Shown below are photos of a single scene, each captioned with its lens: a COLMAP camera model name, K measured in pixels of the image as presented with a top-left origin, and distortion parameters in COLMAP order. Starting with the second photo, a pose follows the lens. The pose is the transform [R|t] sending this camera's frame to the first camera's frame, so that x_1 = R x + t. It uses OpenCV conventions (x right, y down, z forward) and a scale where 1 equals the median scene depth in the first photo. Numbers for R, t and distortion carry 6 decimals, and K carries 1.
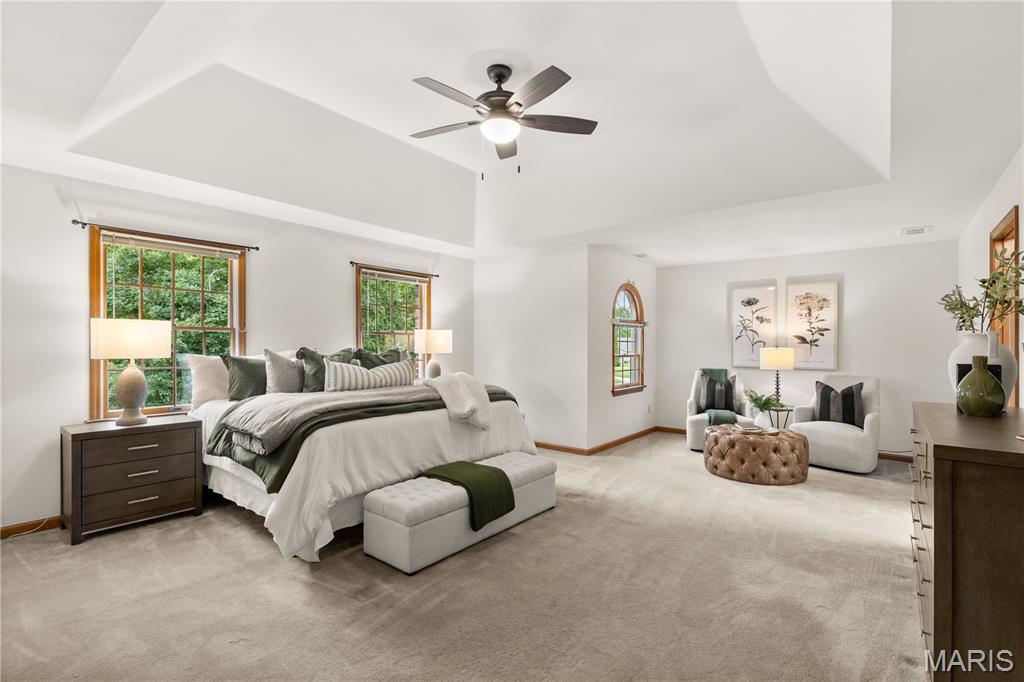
lens RADIAL K [[470.1, 0, 513.9], [0, 470.1, 335.8], [0, 0, 1]] dist [-0.001392, -0.000400]
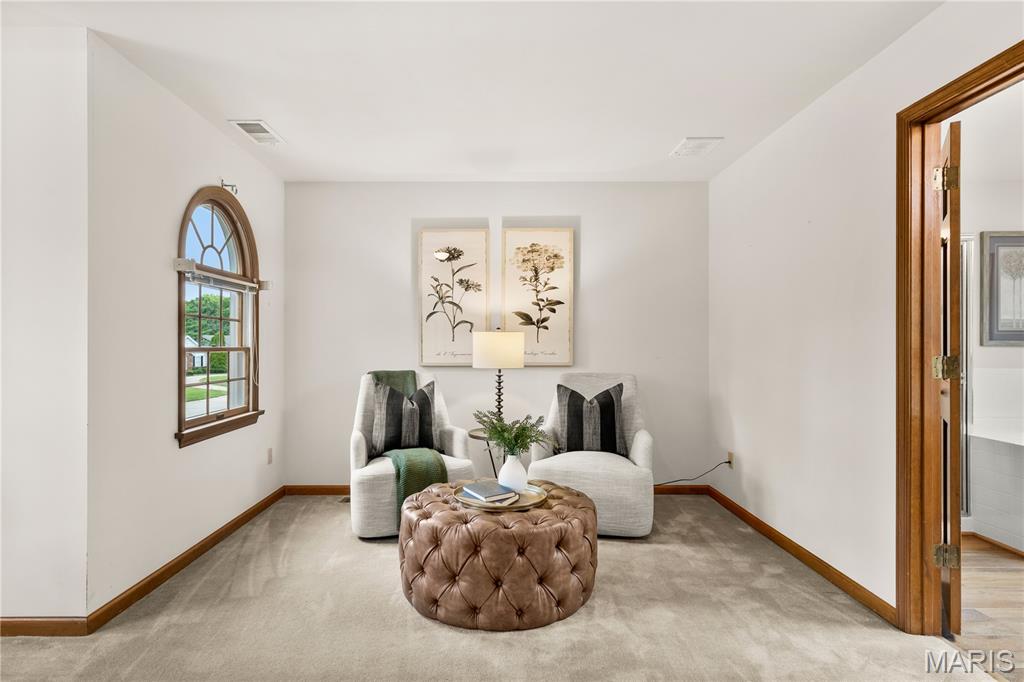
lens RADIAL K [[543.4, 0, 495.0], [0, 543.4, 339.2], [0, 0, 1]] dist [0.001459, 0.000961]
pose [[0.780102, -0.003205, 0.625644, 0.133032], [-0.002056, 0.999968, 0.007686, 0.030592], [-0.625649, -0.007282, 0.780071, 0.470293]]
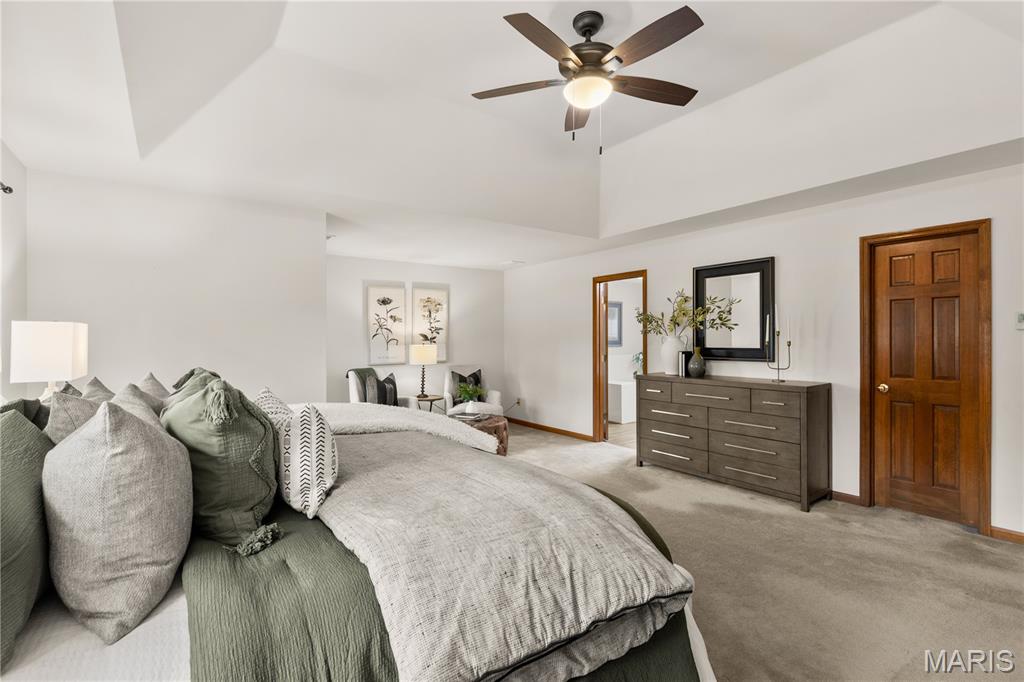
lens RADIAL K [[470.1, 0, 513.1], [0, 470.1, 334.7], [0, 0, 1]] dist [-0.001392, -0.000400]
pose [[0.259795, -0.008867, 0.965623, -0.460372], [-0.004957, 0.999932, 0.010515, -0.011621], [-0.965651, -0.007518, 0.259733, 0.493186]]
